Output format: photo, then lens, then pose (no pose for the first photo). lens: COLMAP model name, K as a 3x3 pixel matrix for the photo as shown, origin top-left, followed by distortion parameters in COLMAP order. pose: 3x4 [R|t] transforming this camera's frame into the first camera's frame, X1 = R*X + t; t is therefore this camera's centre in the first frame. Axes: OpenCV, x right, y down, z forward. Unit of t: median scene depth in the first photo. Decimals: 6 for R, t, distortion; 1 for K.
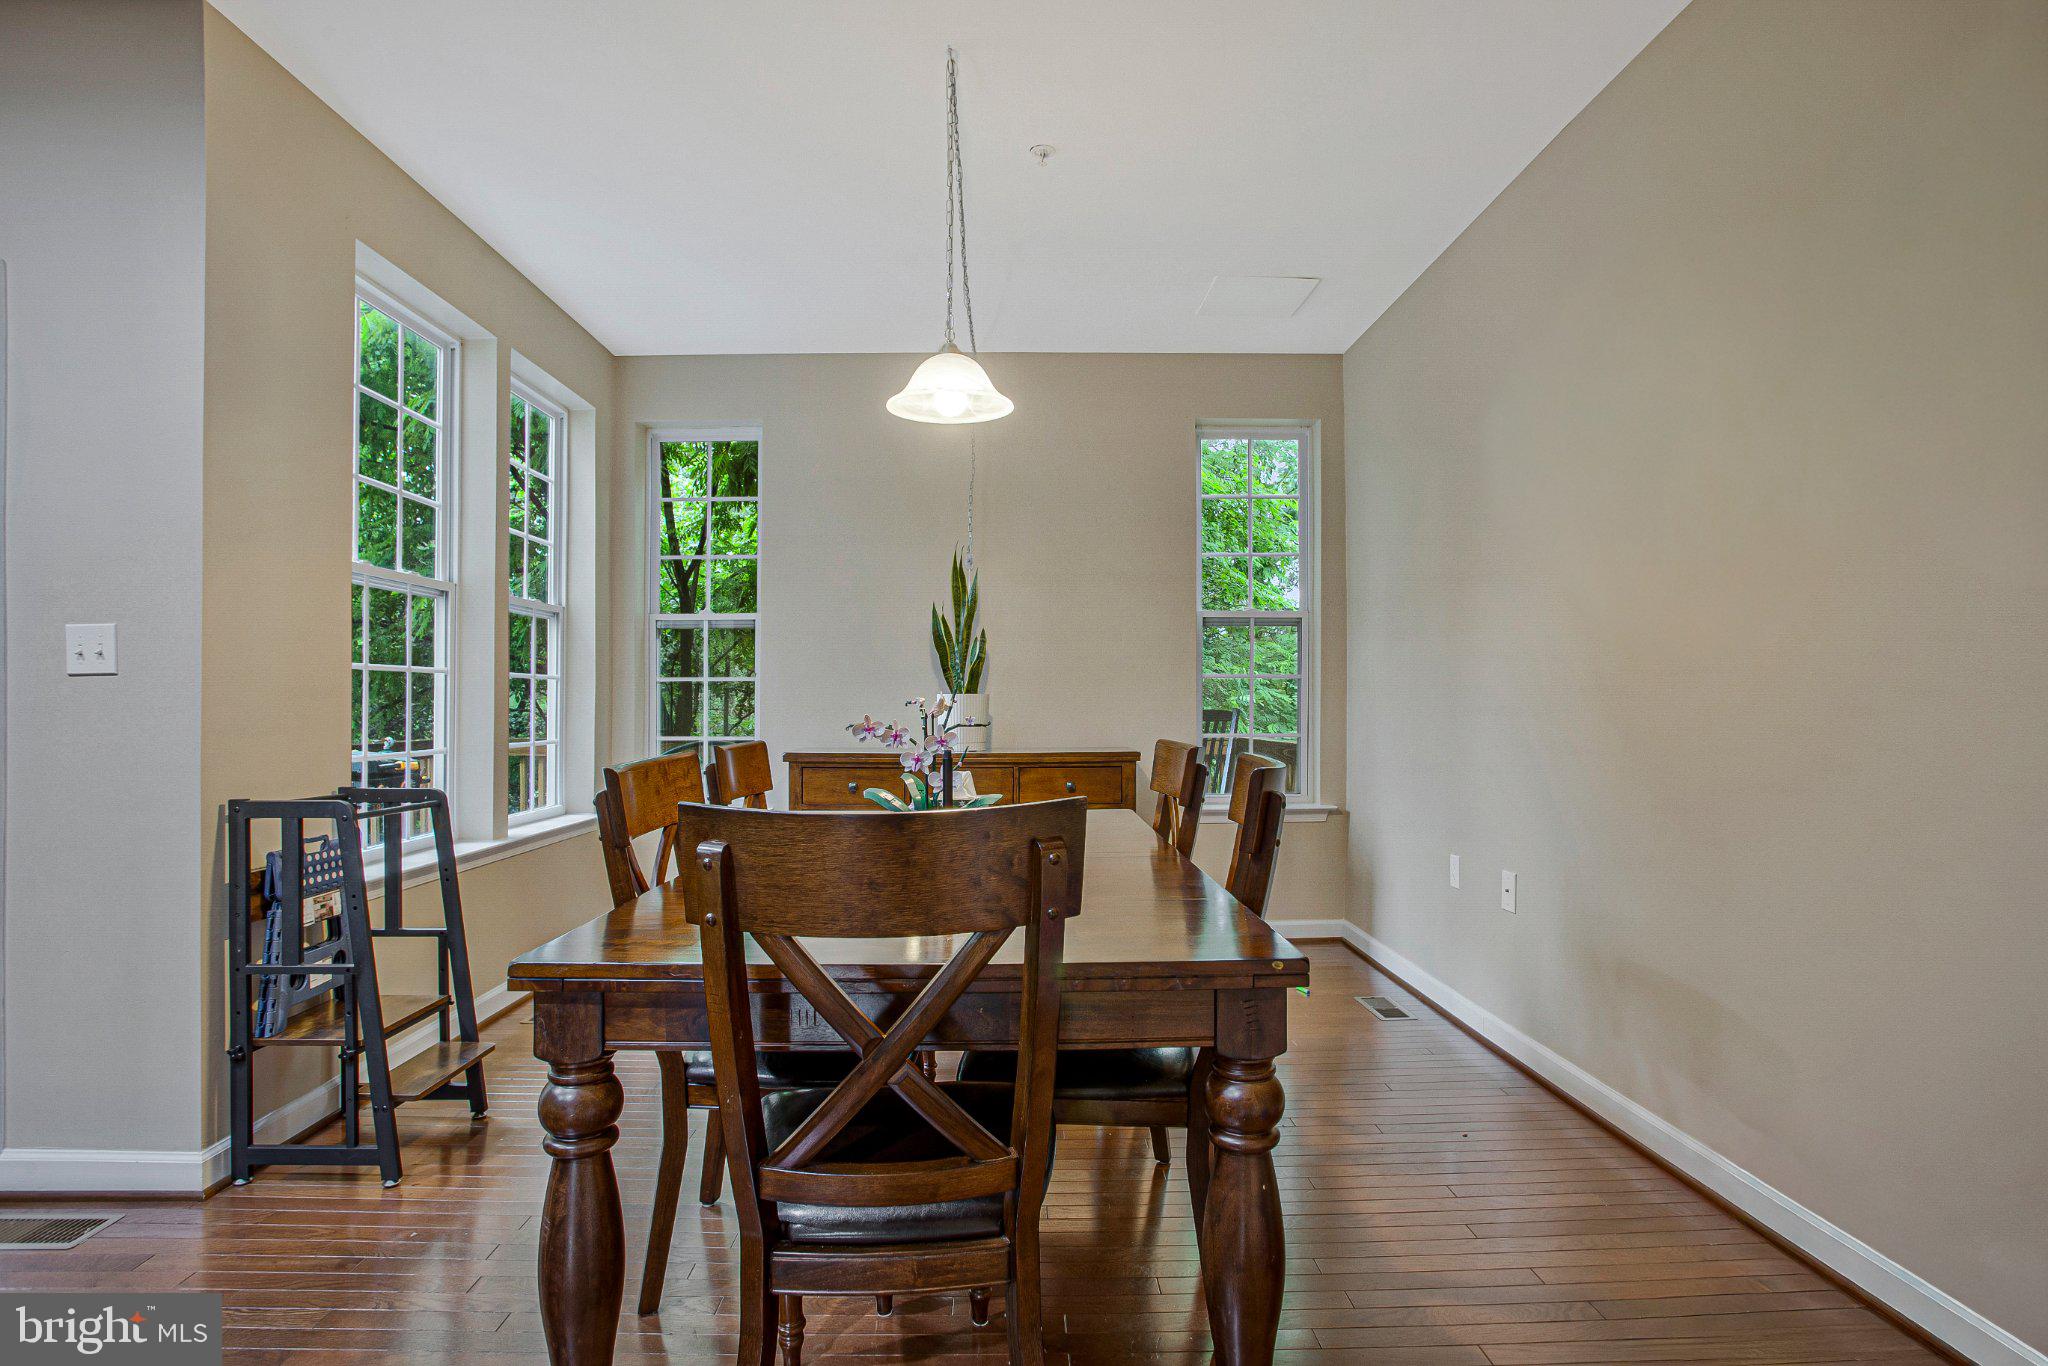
lens RADIAL K [[1068.7, 0, 1024.0], [0, 1068.7, 683.0], [0, 0, 1]] dist [-0.083702, 0.043522]
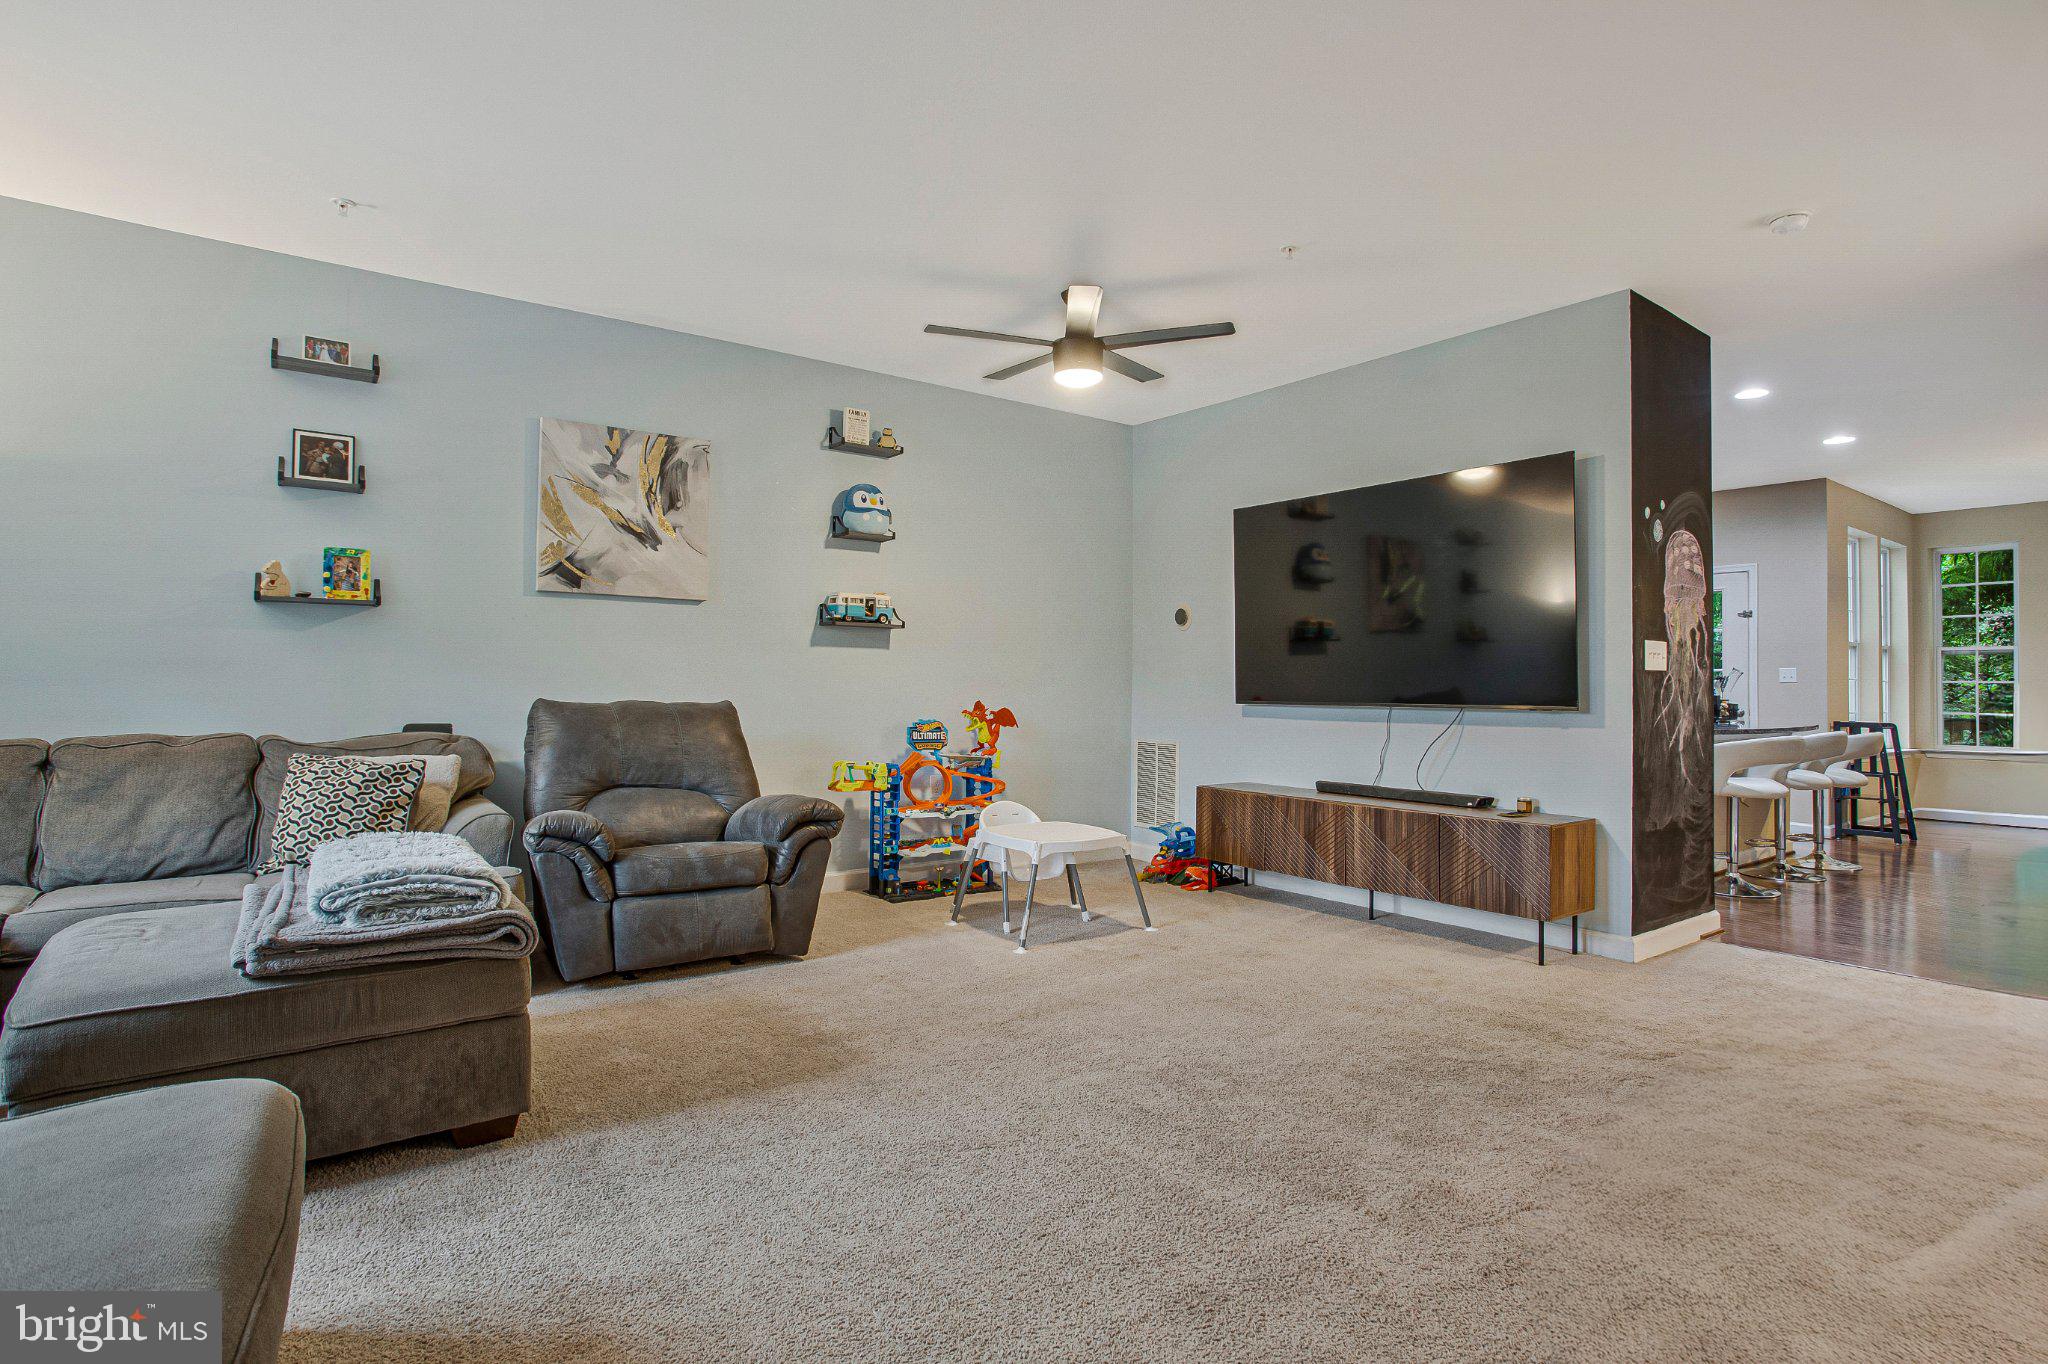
lens RADIAL K [[1068.7, 0, 1024.0], [0, 1068.7, 682.0], [0, 0, 1]] dist [-0.083702, 0.043522]
pose [[0.587691, -0.003567, -0.809078, 0.176861], [0.006022, 0.999982, -0.000034, -0.012409], [0.809063, -0.004852, 0.587702, -1.437316]]
